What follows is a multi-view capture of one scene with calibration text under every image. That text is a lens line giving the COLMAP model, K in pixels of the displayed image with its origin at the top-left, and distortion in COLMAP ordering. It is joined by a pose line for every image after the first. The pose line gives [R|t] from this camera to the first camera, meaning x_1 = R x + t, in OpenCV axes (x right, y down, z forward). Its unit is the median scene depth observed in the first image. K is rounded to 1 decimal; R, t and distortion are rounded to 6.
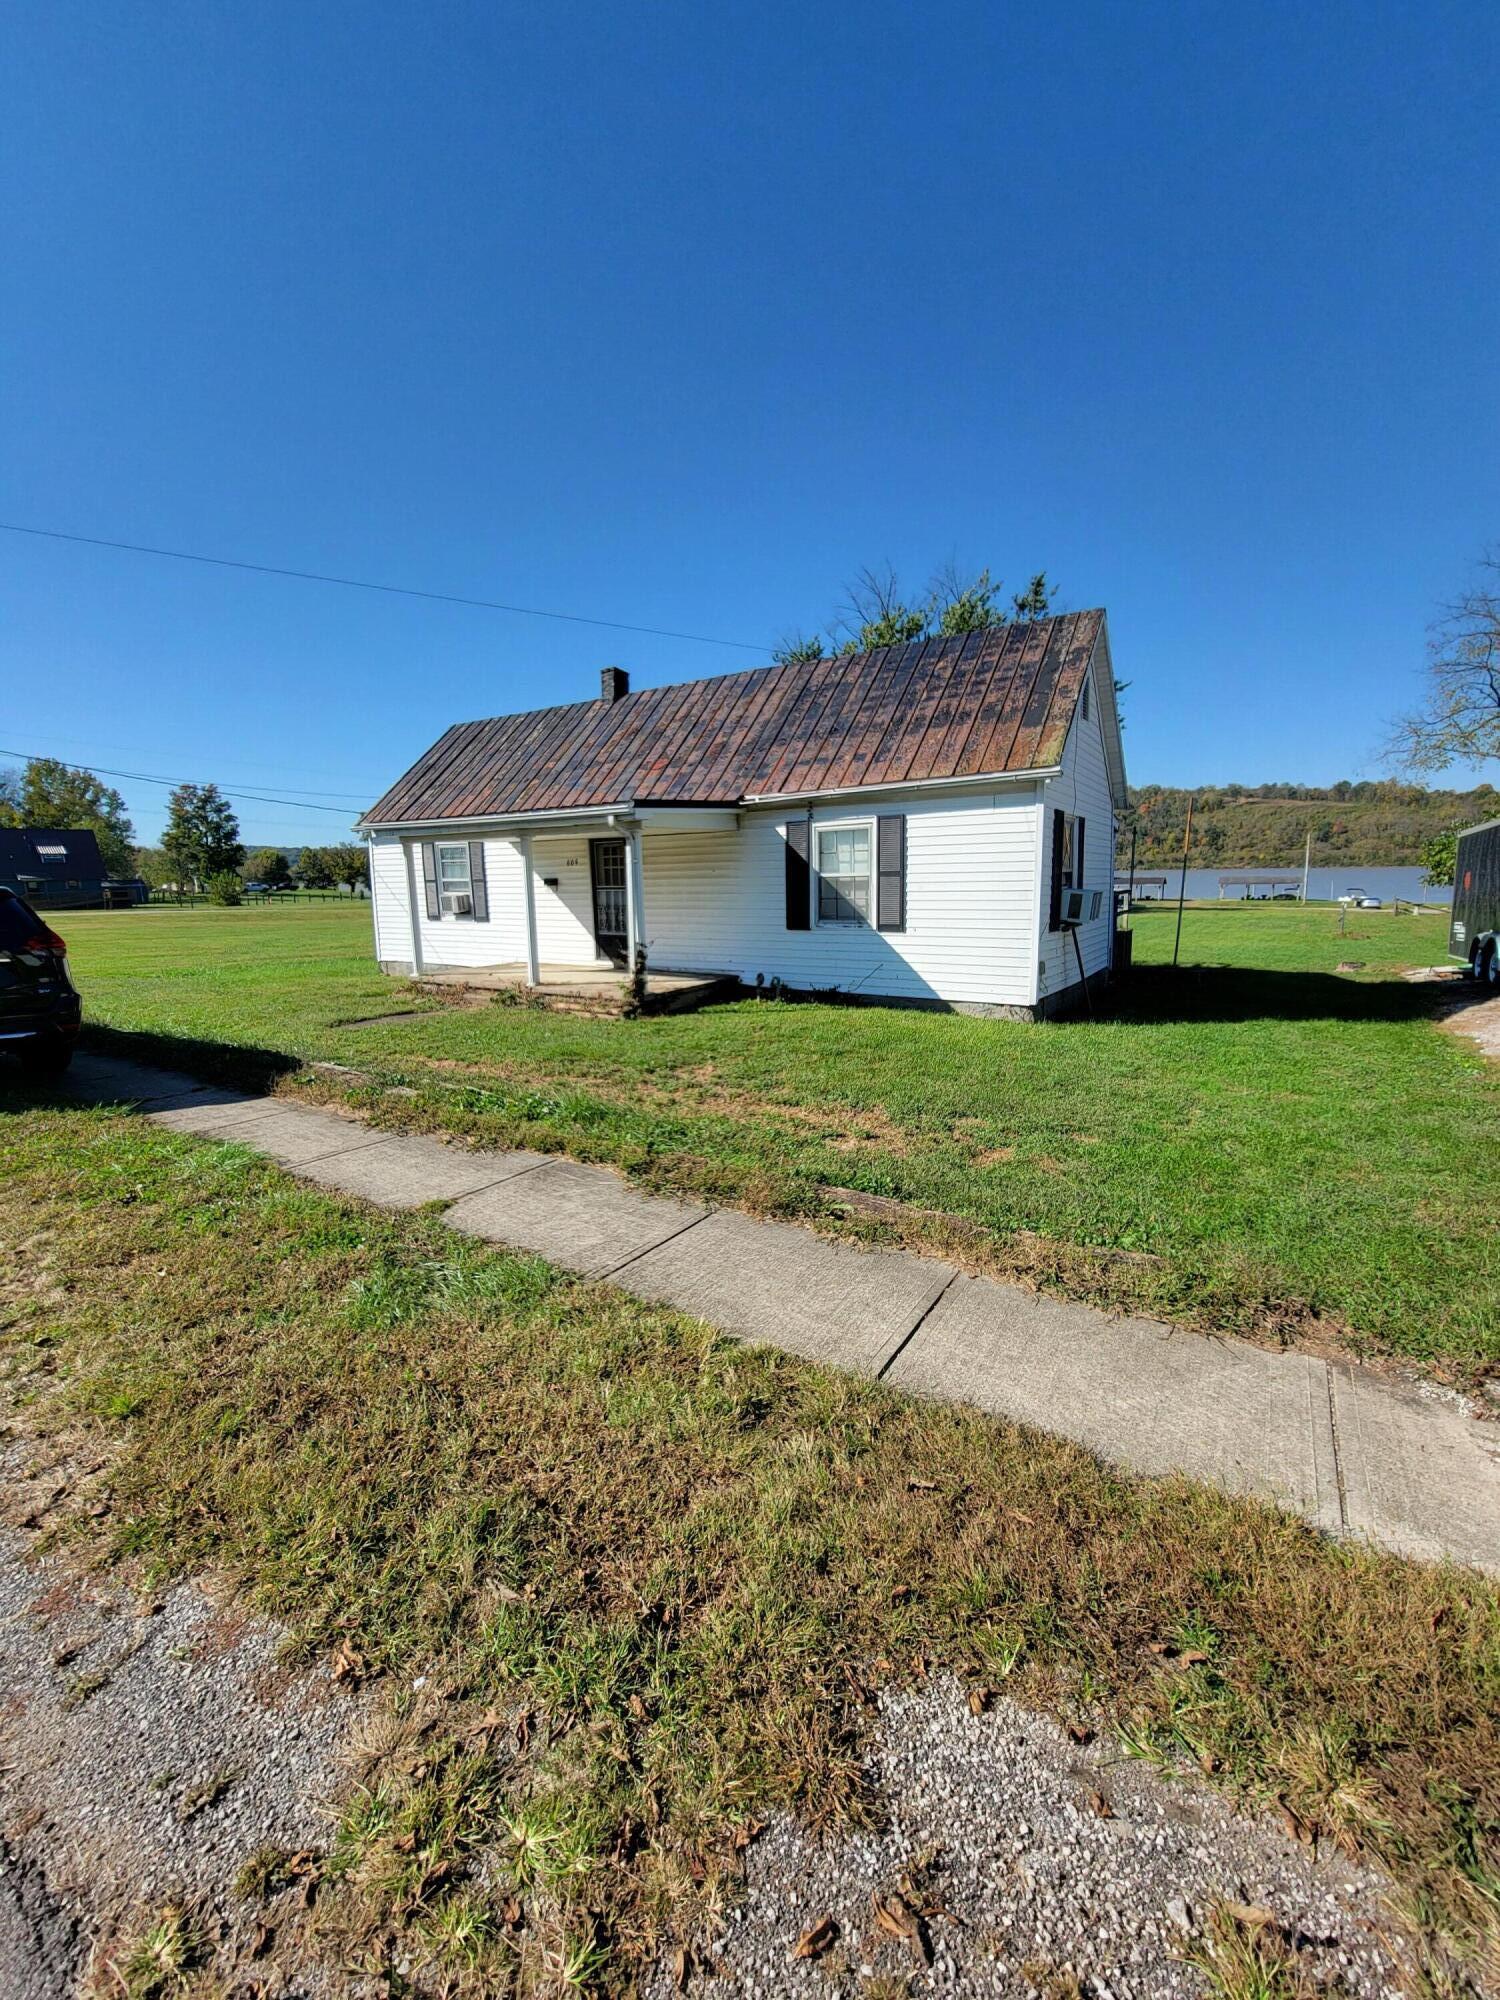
lens RADIAL K [[815.6, 0, 752.7], [0, 815.6, 1007.5], [0, 0, 1]] dist [-0.000489, 0.000052]
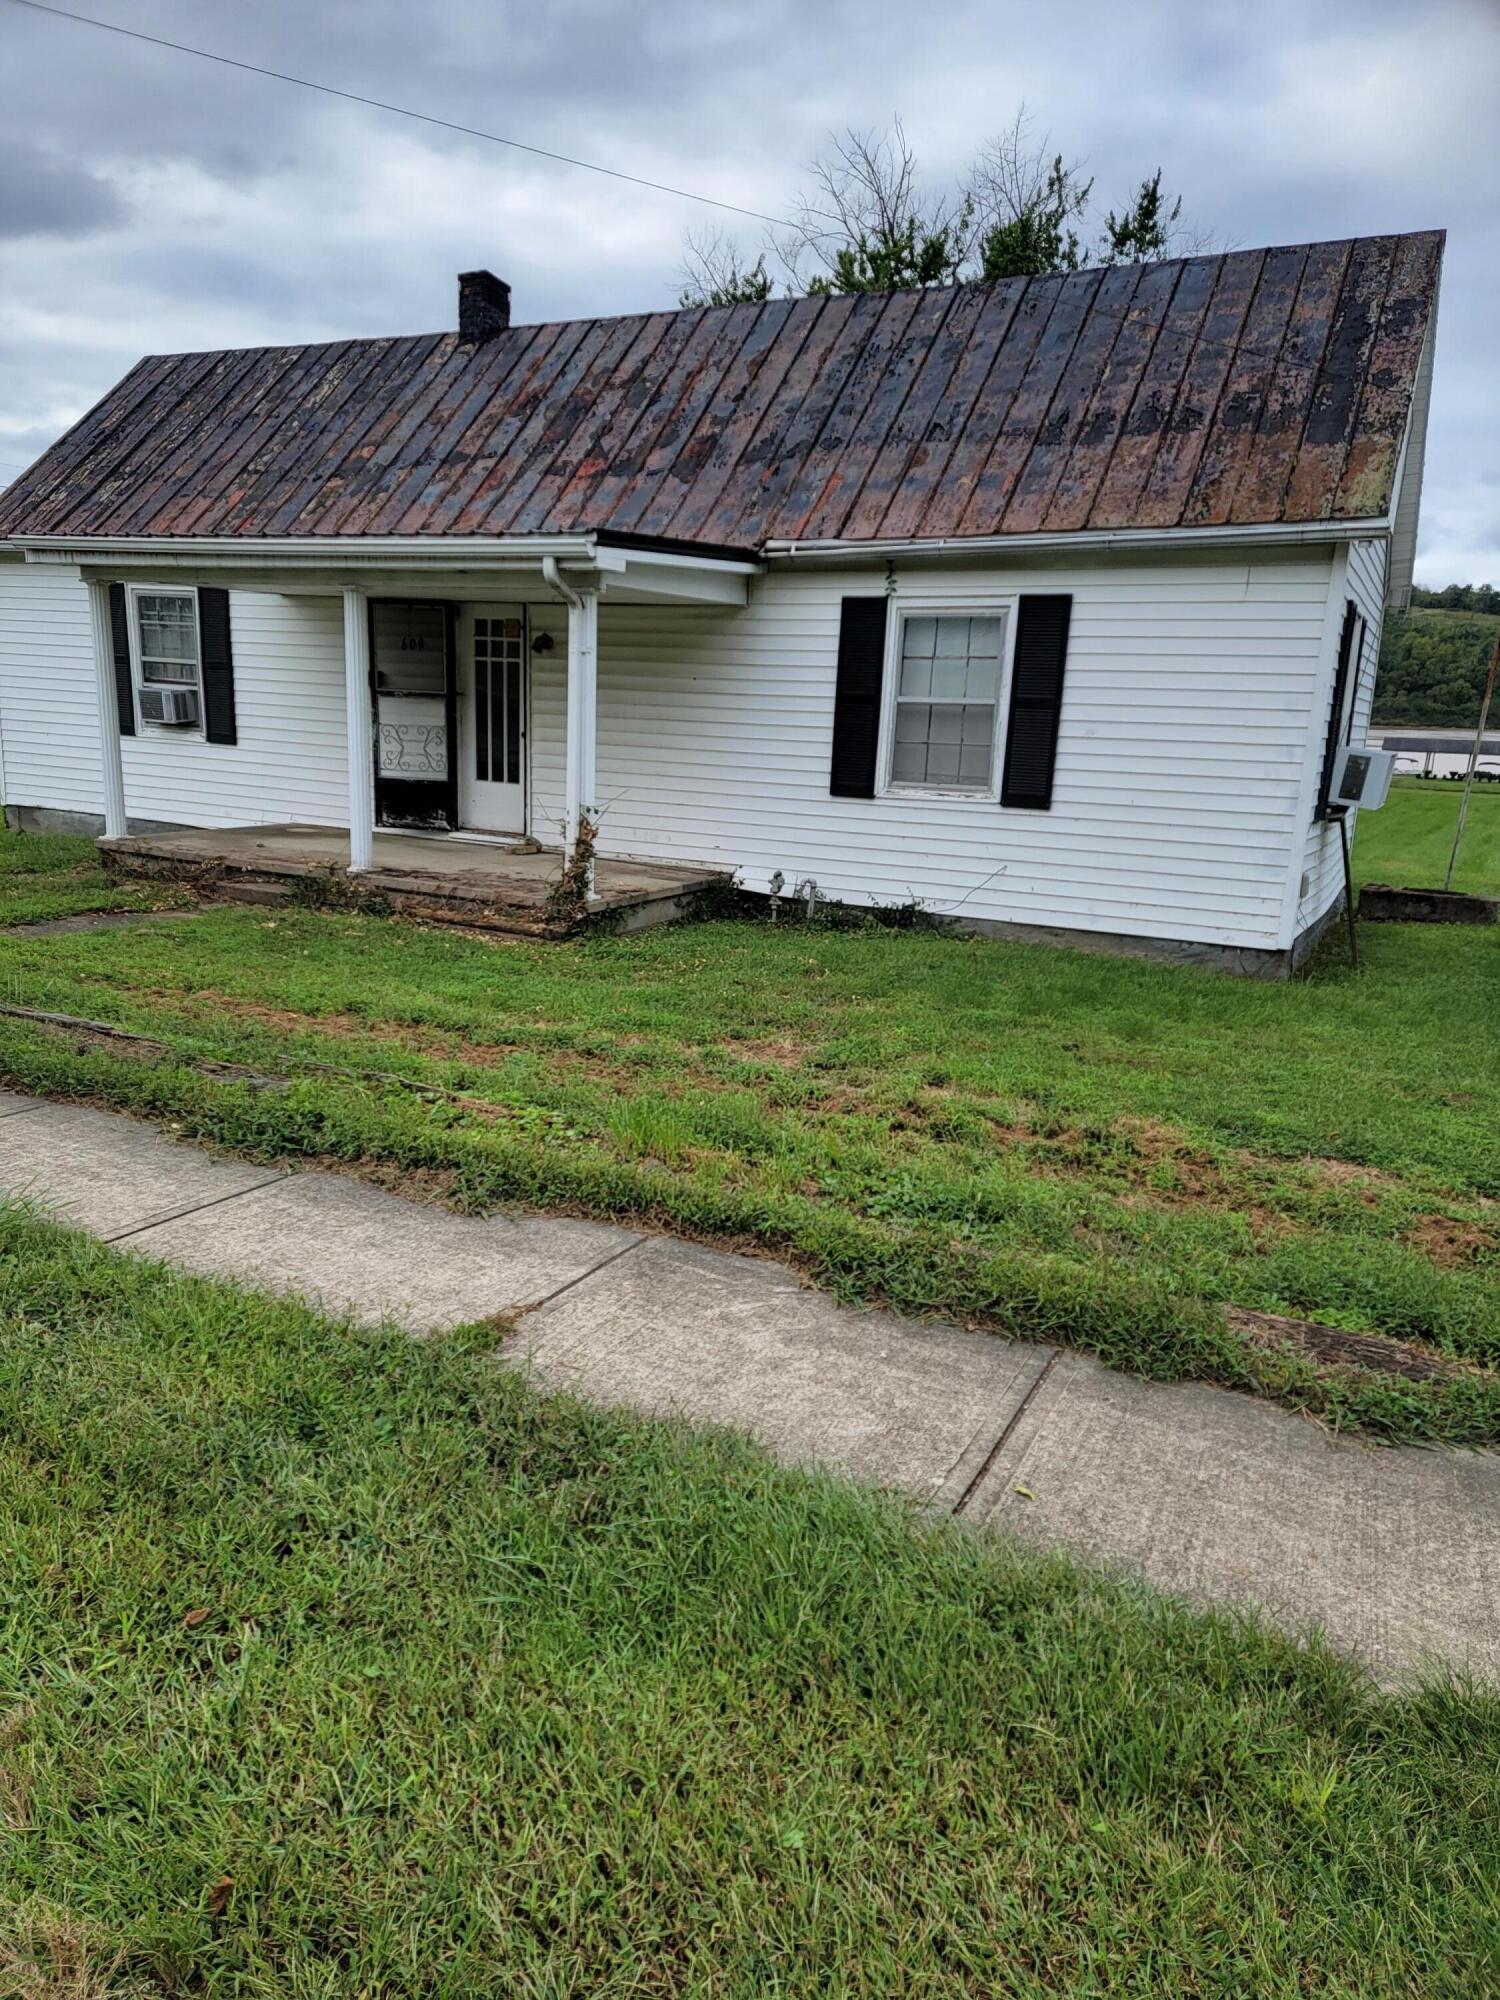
lens RADIAL K [[1401.2, 0, 747.4], [0, 1401.2, 1005.5], [0, 0, 1]] dist [0.067515, -0.006926]
pose [[0.994633, 0.042108, 0.094511, -0.098448], [-0.047443, 0.997362, 0.054930, -0.002233], [-0.091948, -0.059119, 0.994007, 0.050650]]
